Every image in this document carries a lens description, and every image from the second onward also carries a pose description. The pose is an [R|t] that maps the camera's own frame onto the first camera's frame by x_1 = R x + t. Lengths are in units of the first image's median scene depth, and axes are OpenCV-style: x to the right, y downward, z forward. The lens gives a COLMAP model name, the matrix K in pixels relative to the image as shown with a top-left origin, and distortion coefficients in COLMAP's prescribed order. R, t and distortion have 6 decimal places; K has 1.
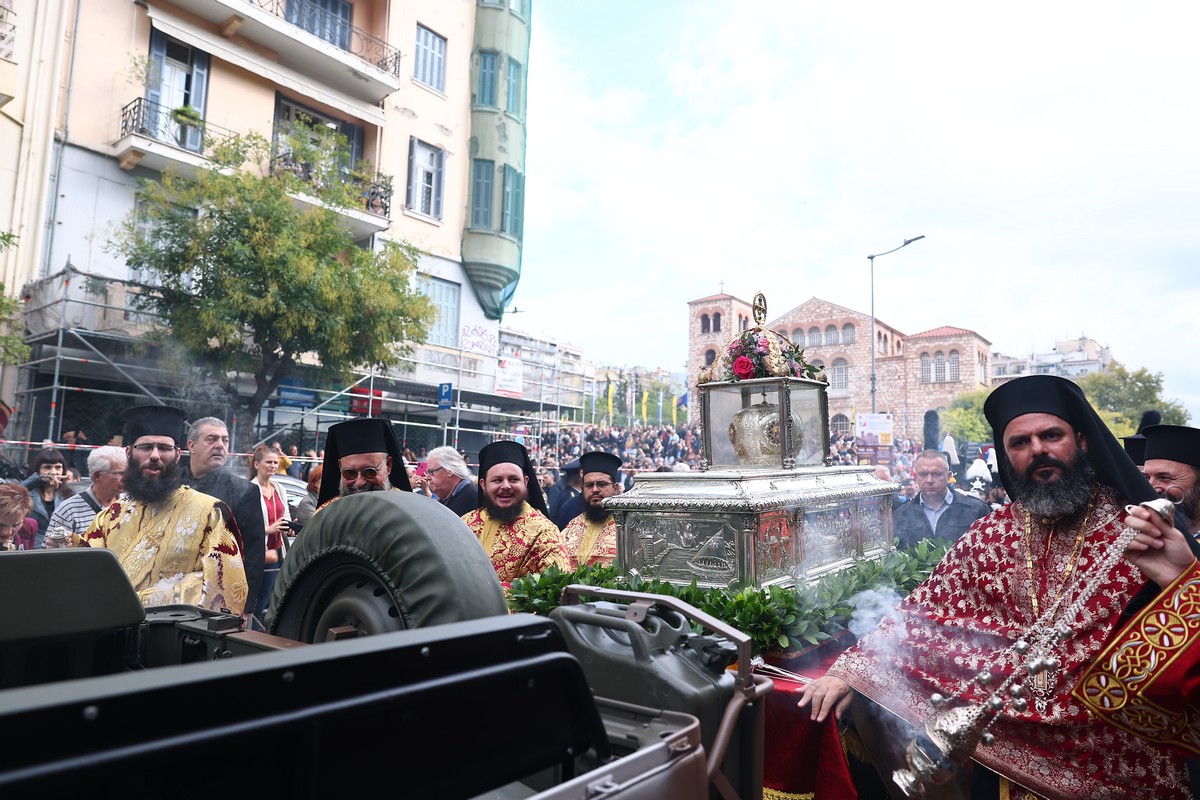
lens RADIAL K [[806.4, 0, 600.0], [0, 806.4, 400.0], [0, 0, 1]] dist [-0.000235, 0.000147]
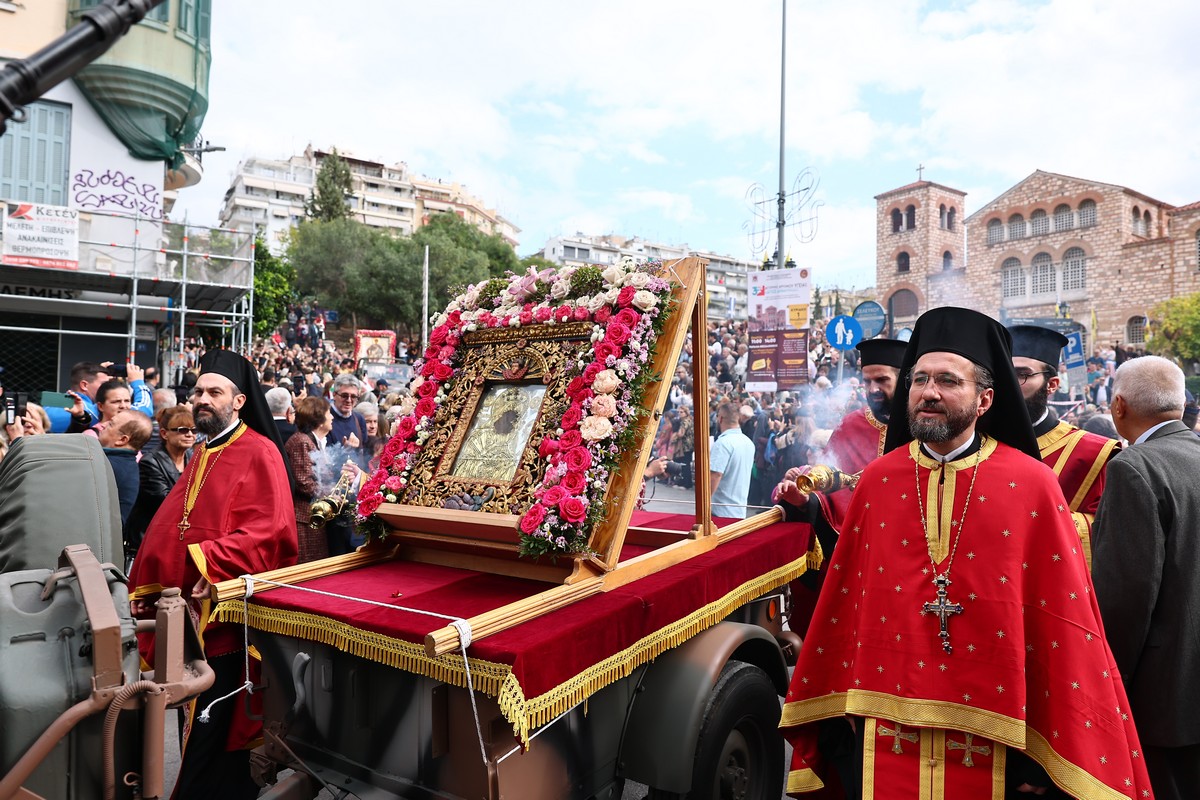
lens RADIAL K [[806.4, 0, 600.0], [0, 806.4, 400.0], [0, 0, 1]] dist [-0.000235, 0.000147]
pose [[0.947247, -0.019695, -0.319898, 0.105754], [0.044104, 0.996625, 0.069238, 0.015953], [0.317455, -0.079694, 0.944919, 0.127436]]
